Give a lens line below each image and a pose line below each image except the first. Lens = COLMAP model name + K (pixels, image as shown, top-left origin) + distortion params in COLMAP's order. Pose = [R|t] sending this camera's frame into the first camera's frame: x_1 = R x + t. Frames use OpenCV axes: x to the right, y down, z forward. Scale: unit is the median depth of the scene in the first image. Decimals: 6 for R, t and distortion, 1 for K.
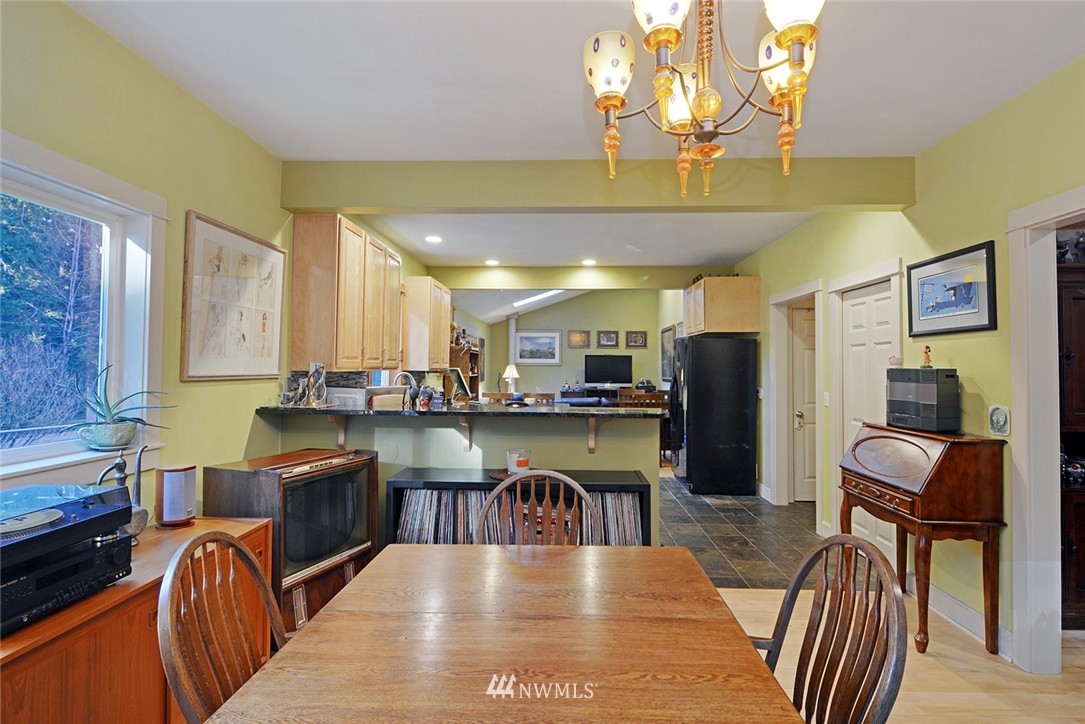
lens RADIAL K [[541.5, 0, 539.9], [0, 541.5, 358.7], [0, 0, 1]] dist [-0.016800, -0.002631]
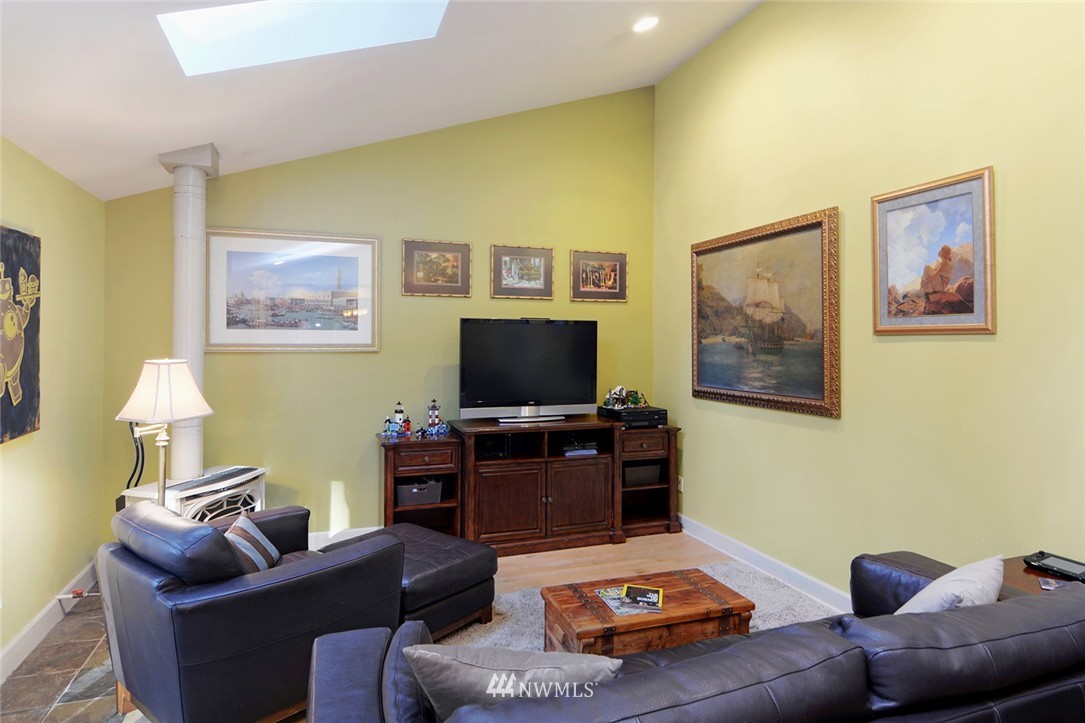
lens RADIAL K [[611.6, 0, 541.6], [0, 611.6, 341.9], [0, 0, 1]] dist [-0.004452, -0.011087]
pose [[0.923063, -0.001991, 0.384644, -0.008950], [-0.004662, 0.999855, 0.016363, 0.000896], [-0.384621, -0.016898, 0.922920, 0.657881]]
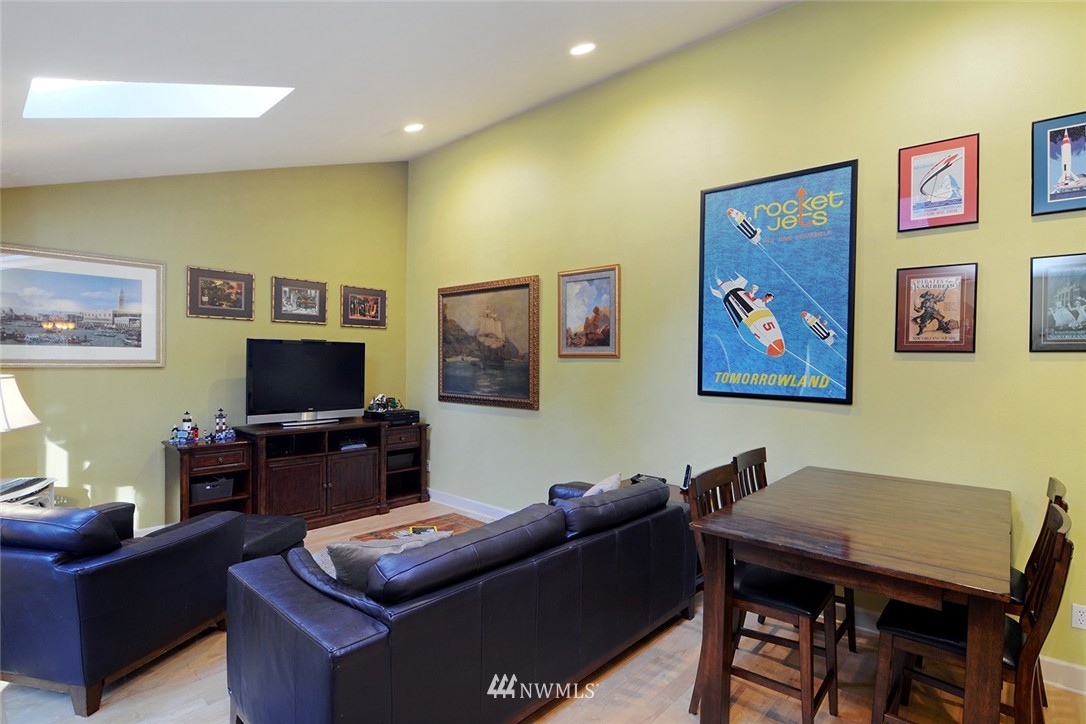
lens RADIAL K [[542.0, 0, 545.4], [0, 542.0, 369.7], [0, 0, 1]] dist [-0.016800, -0.002631]
pose [[0.627885, -0.010443, 0.778236, -0.073466], [-0.020992, 0.999319, 0.030346, -0.001095], [-0.778023, -0.035390, 0.627238, 0.616505]]
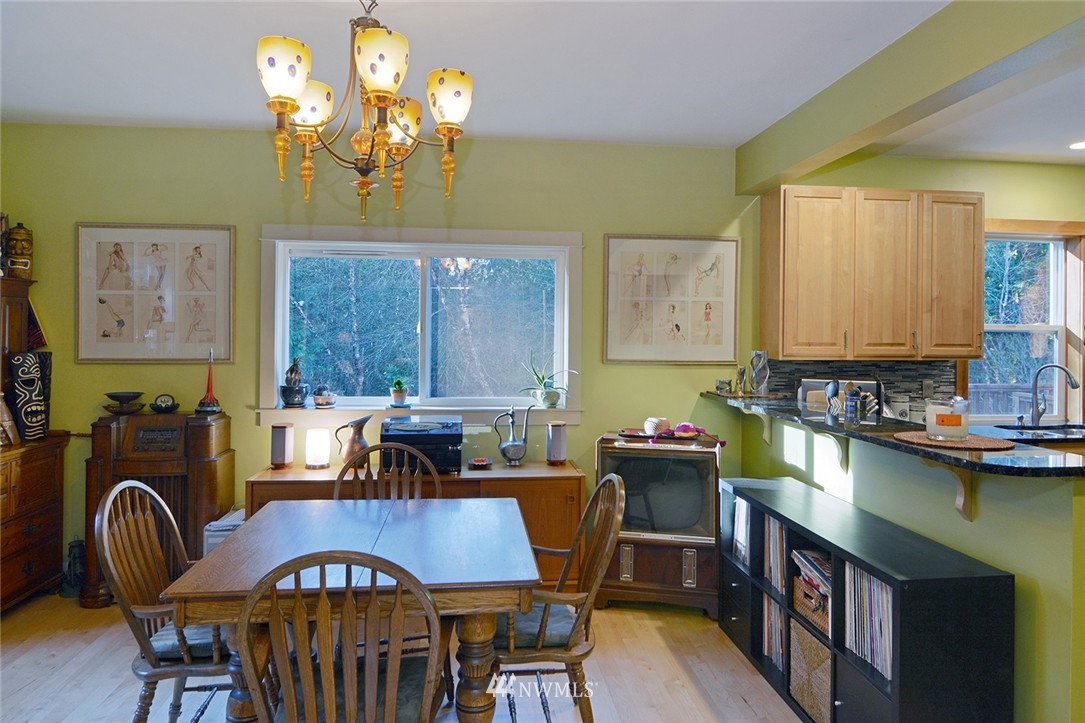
lens RADIAL K [[676.7, 0, 541.9], [0, 676.7, 350.4], [0, 0, 1]] dist [-0.015157, -0.002211]
pose [[0.156467, 0.009915, -0.987633, 0.198260], [0.010190, 0.999880, 0.011652, -0.002674], [0.987631, -0.011887, 0.156348, 0.122712]]
